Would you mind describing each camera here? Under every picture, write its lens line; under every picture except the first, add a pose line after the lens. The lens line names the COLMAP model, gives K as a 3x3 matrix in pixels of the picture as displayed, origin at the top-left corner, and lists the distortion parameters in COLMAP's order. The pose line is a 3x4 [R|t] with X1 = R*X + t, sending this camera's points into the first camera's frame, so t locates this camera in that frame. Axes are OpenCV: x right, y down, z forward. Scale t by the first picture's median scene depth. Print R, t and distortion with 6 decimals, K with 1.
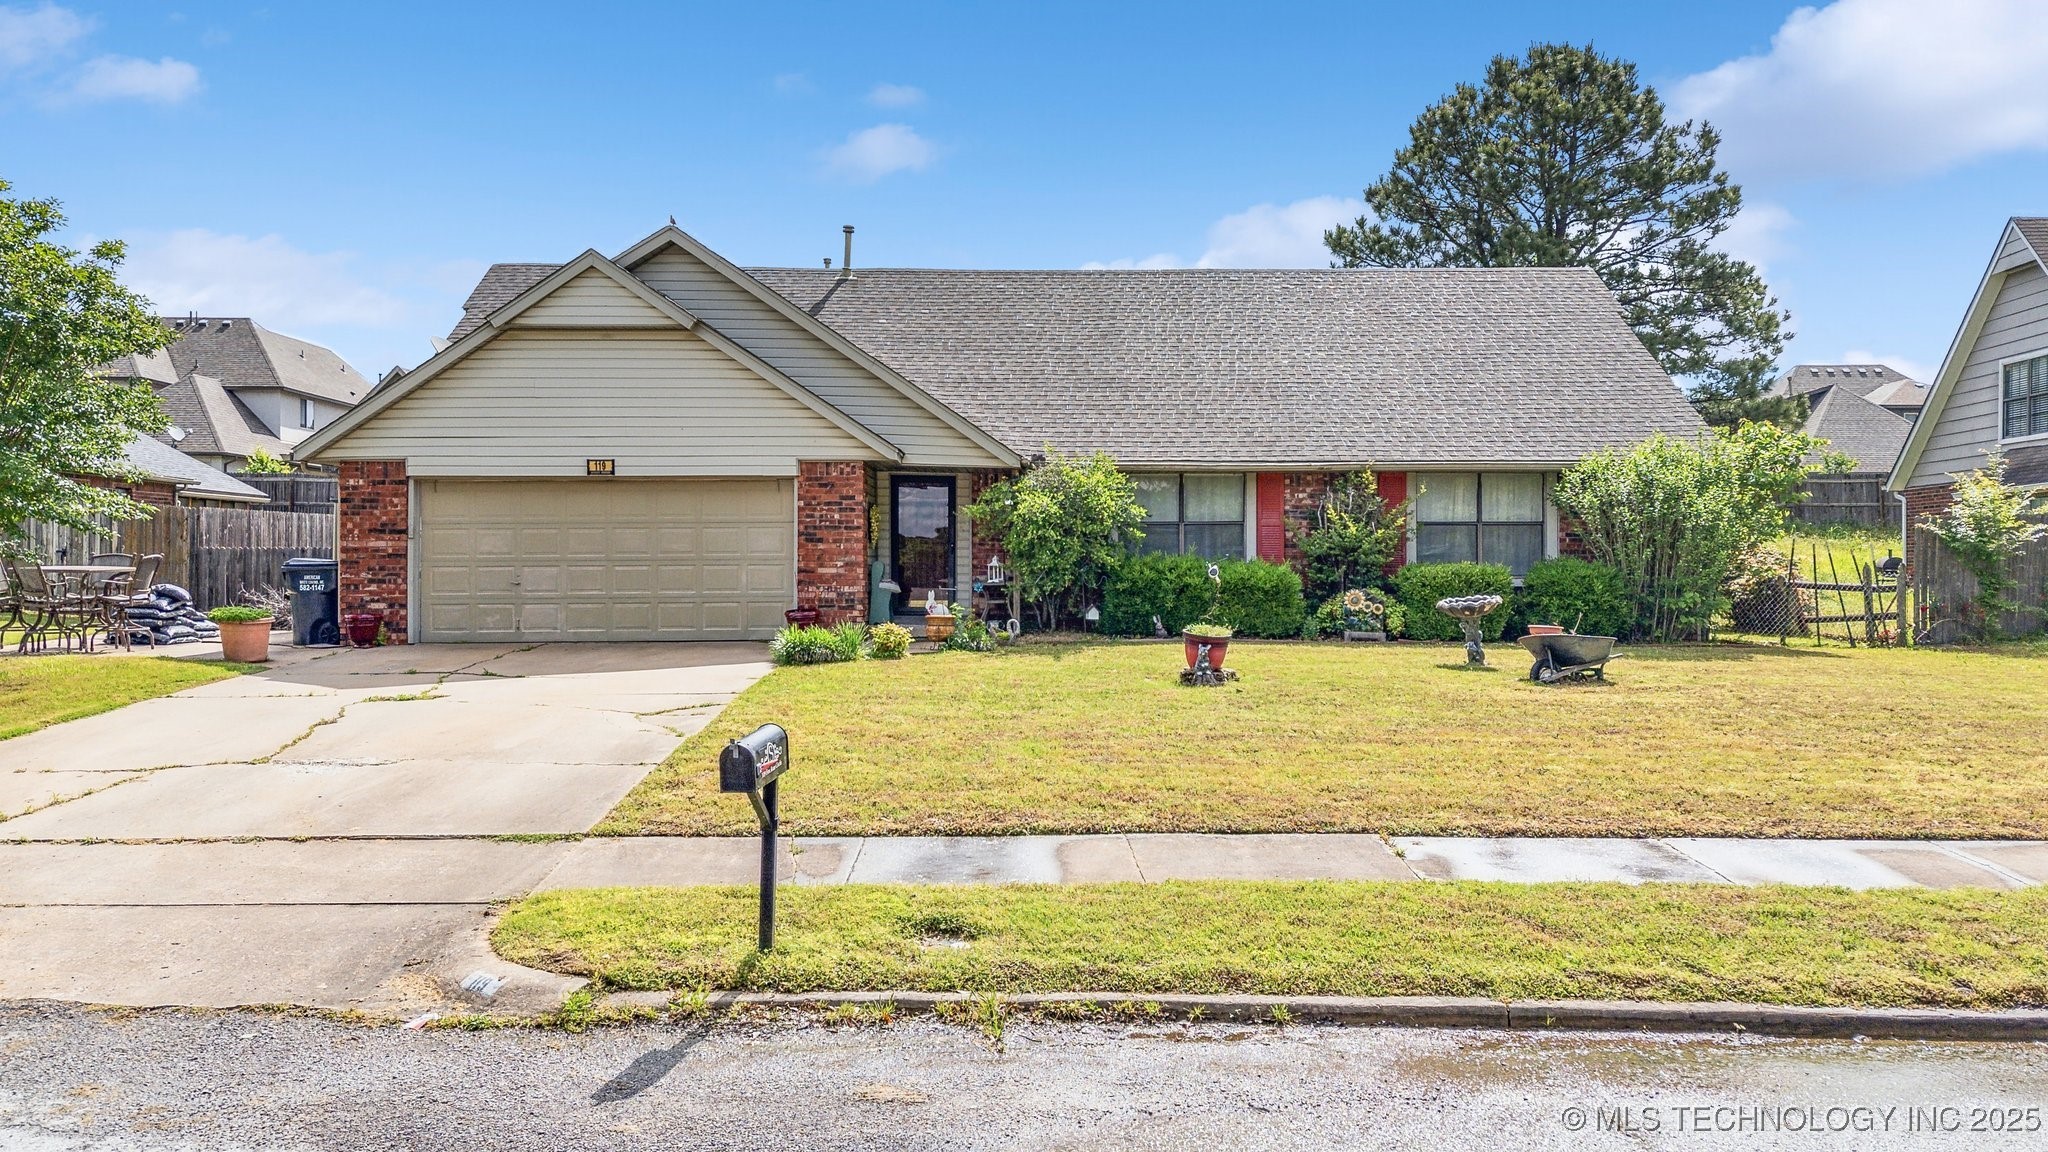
lens RADIAL K [[1429.6, 0, 1024.0], [0, 1429.6, 576.0], [0, 0, 1]] dist [0.078963, -0.065124]
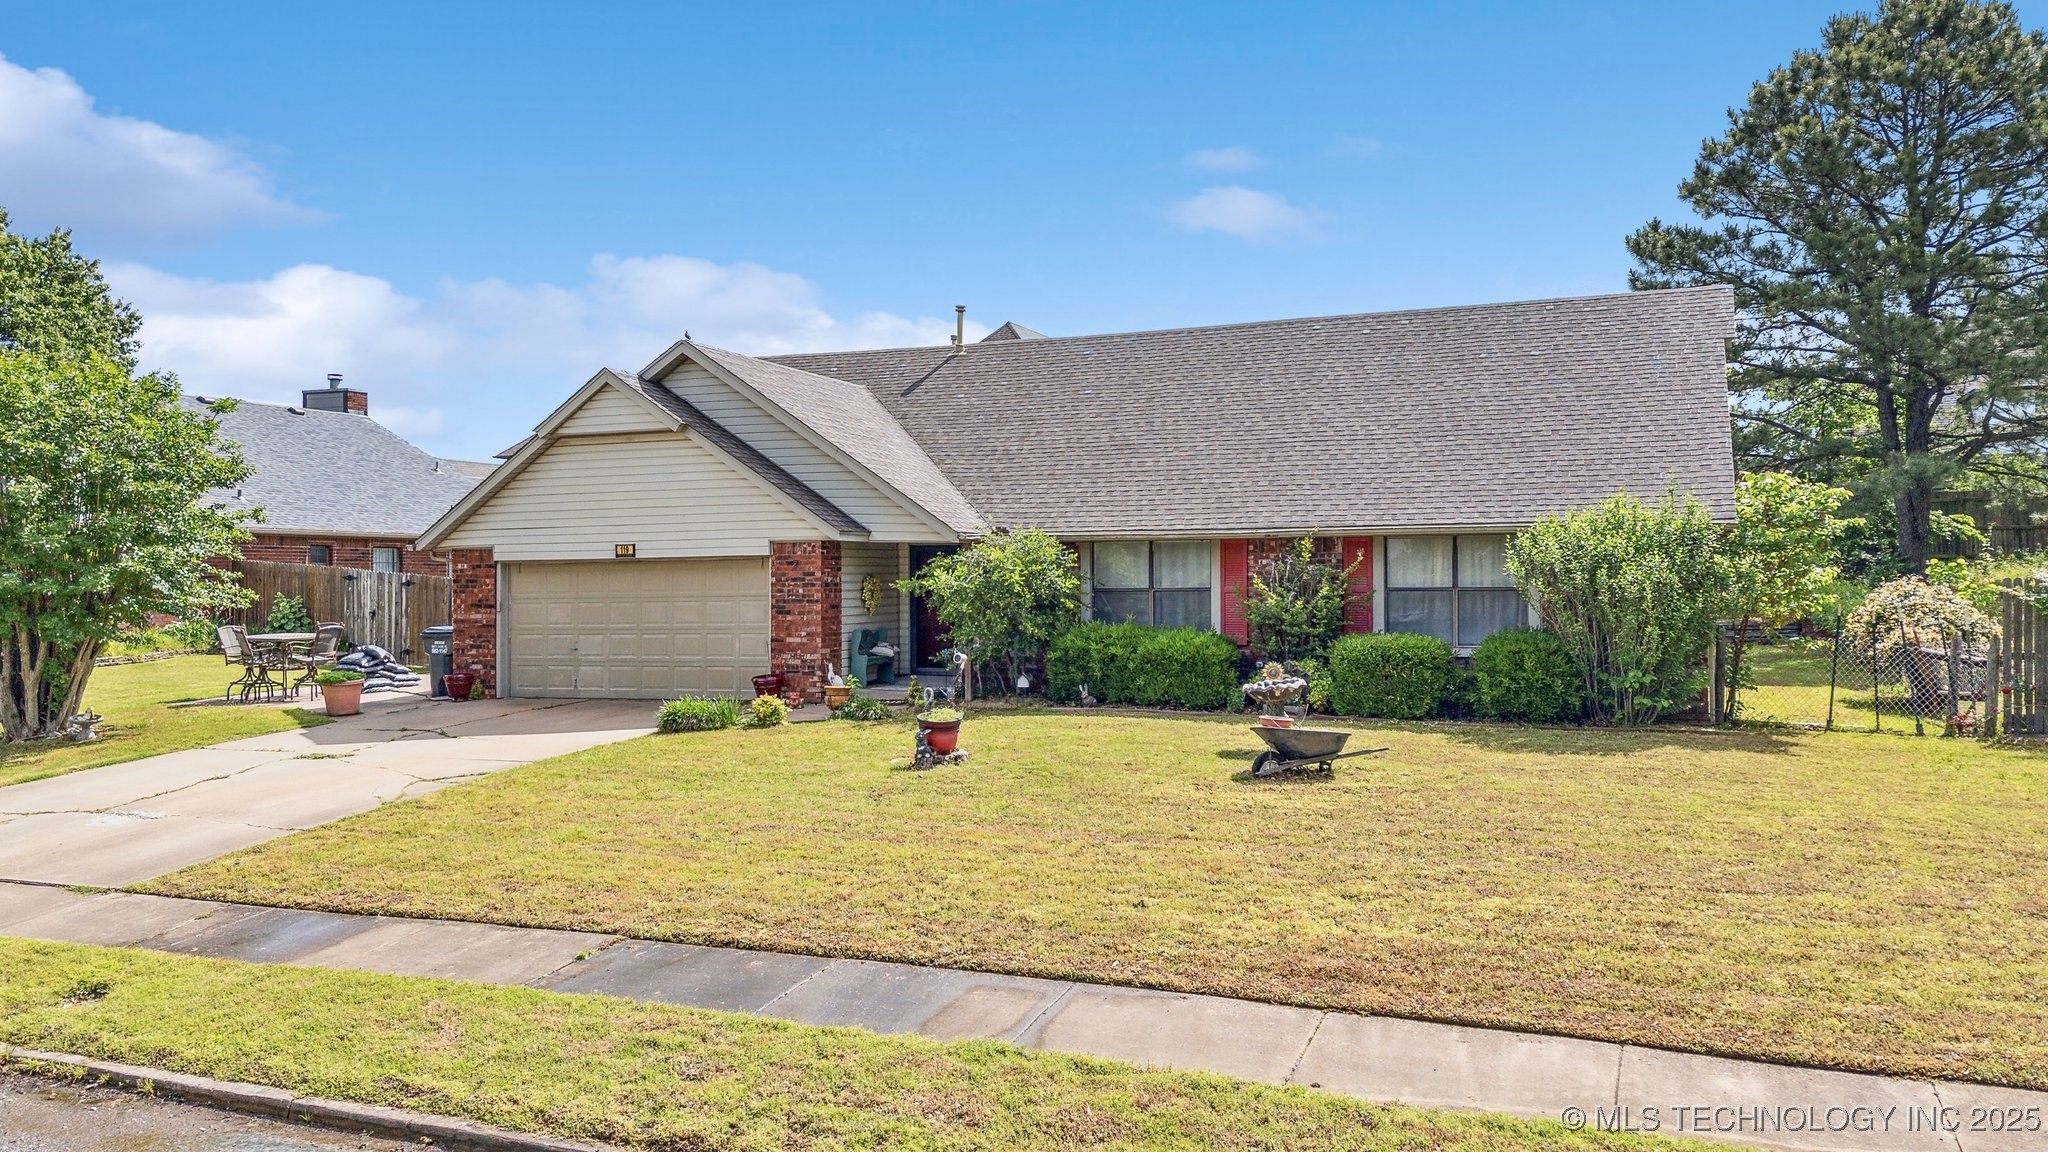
lens RADIAL K [[1429.6, 0, 1024.0], [0, 1429.6, 576.0], [0, 0, 1]] dist [0.078963, -0.065124]
pose [[0.928466, -0.009932, -0.371286, 0.441840], [0.006084, 0.999915, -0.011533, -0.039399], [0.371369, 0.008449, 0.928447, 0.031943]]
